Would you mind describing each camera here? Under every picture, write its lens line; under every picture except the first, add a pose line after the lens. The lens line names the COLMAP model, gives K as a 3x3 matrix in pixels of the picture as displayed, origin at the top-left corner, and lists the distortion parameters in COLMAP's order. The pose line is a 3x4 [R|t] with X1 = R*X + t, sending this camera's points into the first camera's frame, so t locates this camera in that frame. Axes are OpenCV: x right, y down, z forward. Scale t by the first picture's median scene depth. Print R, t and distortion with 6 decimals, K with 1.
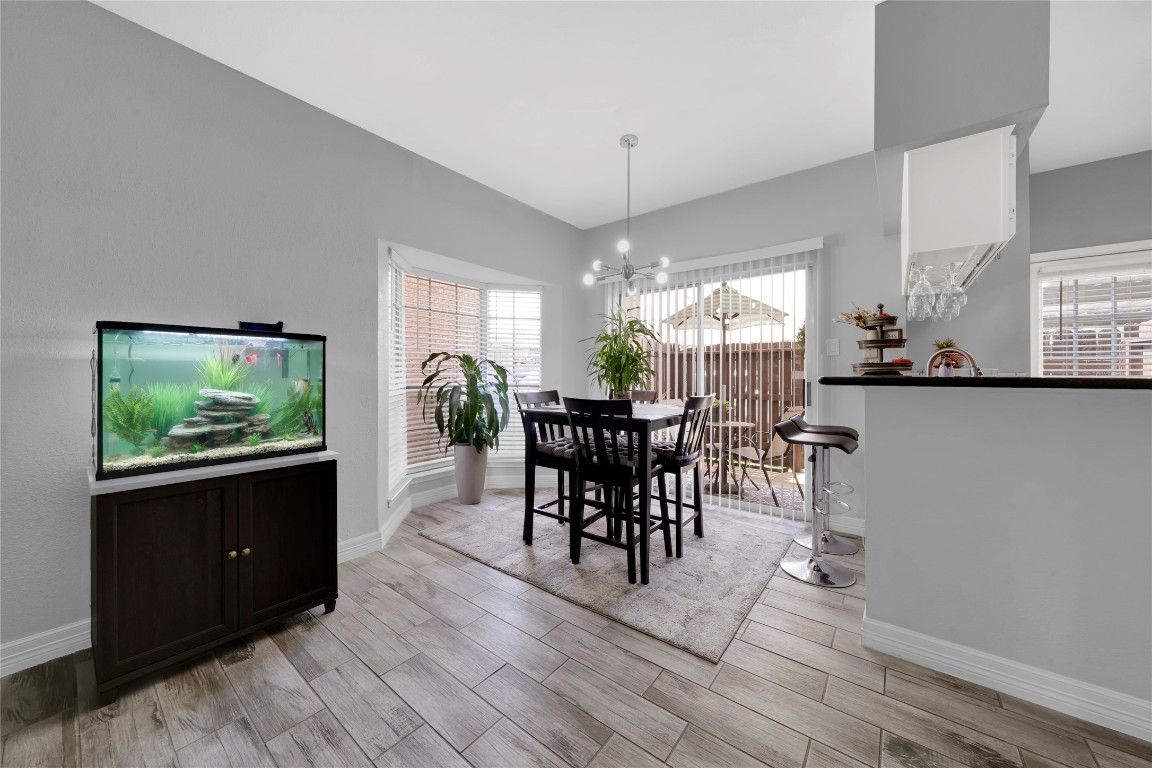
lens RADIAL K [[407.2, 0, 571.2], [0, 407.2, 381.4], [0, 0, 1]] dist [-0.006689, 0.000003]
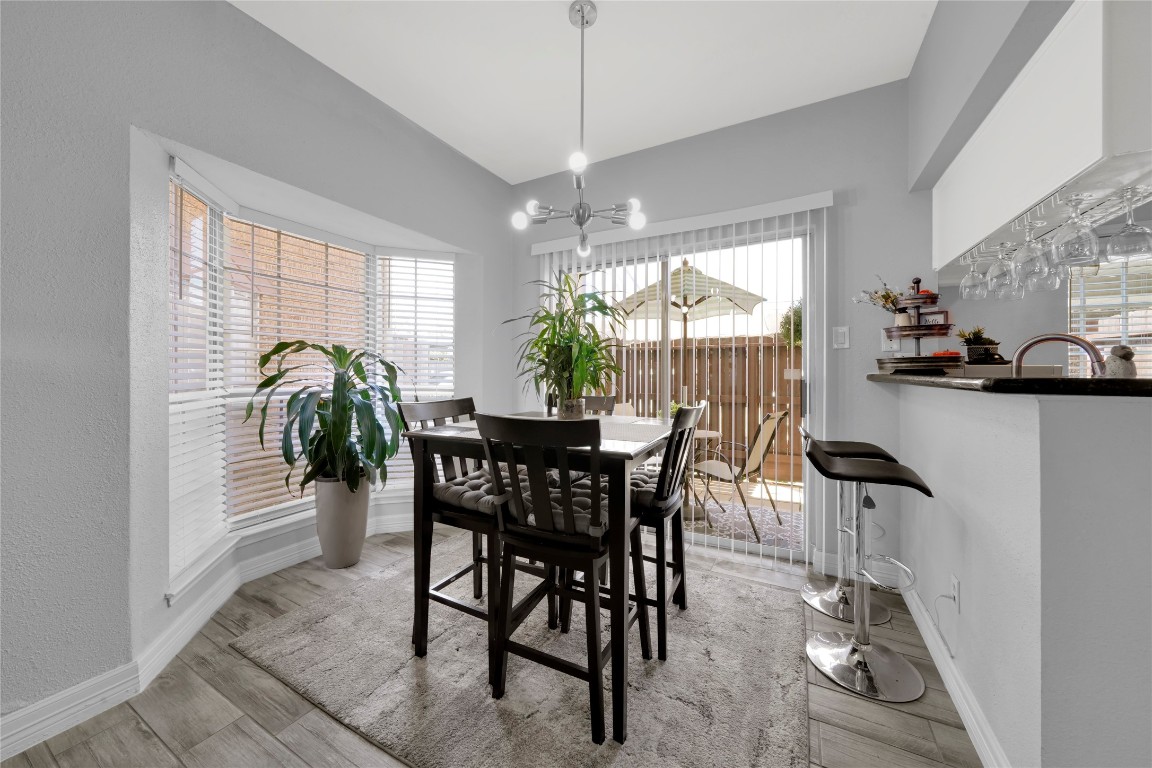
lens RADIAL K [[407.2, 0, 571.2], [0, 407.2, 381.4], [0, 0, 1]] dist [-0.006689, 0.000003]
pose [[0.985421, -0.004218, 0.170080, 0.014494], [0.003758, 0.999988, 0.003026, -0.006446], [-0.170091, -0.002342, 0.985426, 0.354213]]
